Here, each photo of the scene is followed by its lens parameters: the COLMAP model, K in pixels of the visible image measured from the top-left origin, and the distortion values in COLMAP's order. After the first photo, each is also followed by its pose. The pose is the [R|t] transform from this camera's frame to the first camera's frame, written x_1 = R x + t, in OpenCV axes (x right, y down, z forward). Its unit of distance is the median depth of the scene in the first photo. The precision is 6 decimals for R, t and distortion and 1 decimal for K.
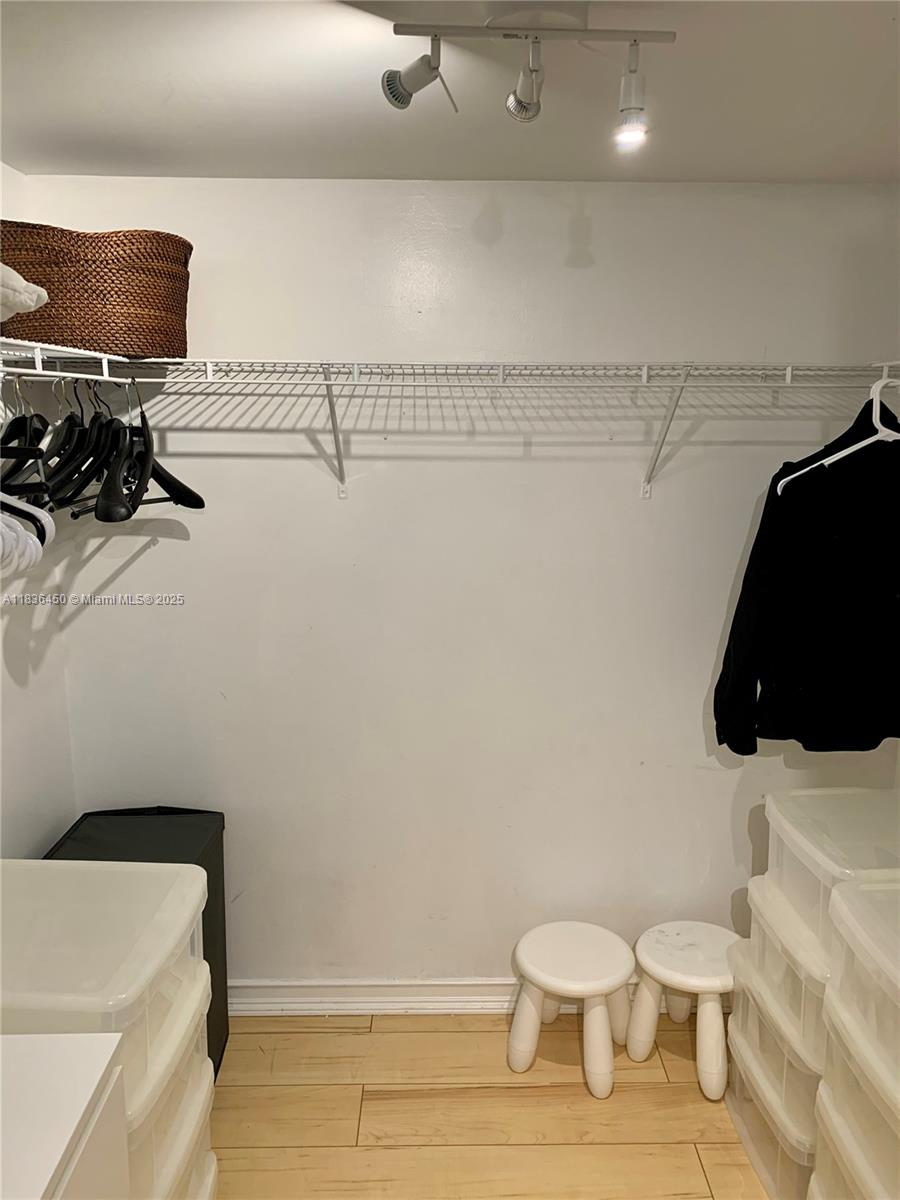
lens RADIAL K [[916.8, 0, 449.2], [0, 916.8, 594.9], [0, 0, 1]] dist [0.035747, -0.037968]
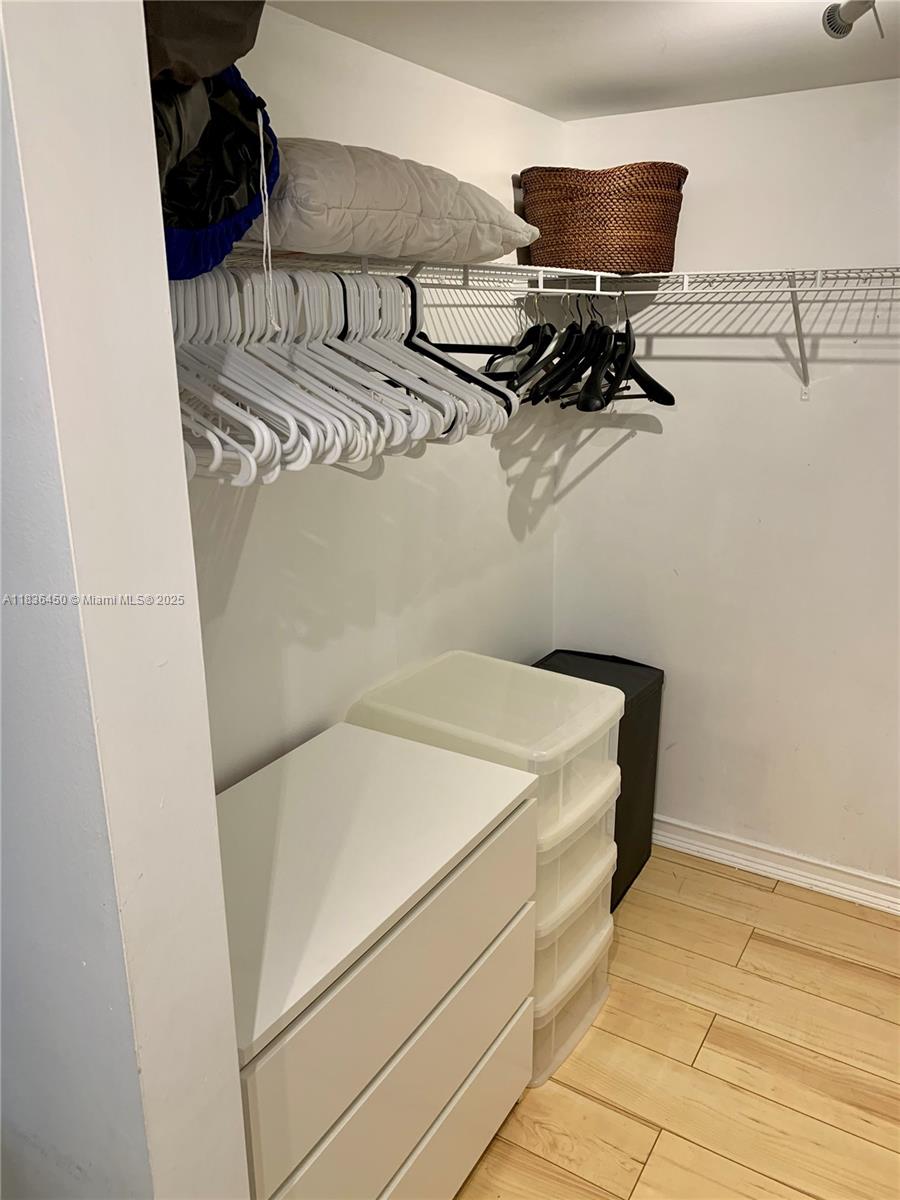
lens RADIAL K [[916.8, 0, 458.9], [0, 916.8, 605.7], [0, 0, 1]] dist [0.035747, -0.037968]
pose [[0.847372, 0.144335, -0.511008, 0.138250], [-0.091090, 0.987595, 0.127898, 0.032702], [0.523129, -0.061830, 0.850008, -0.146385]]
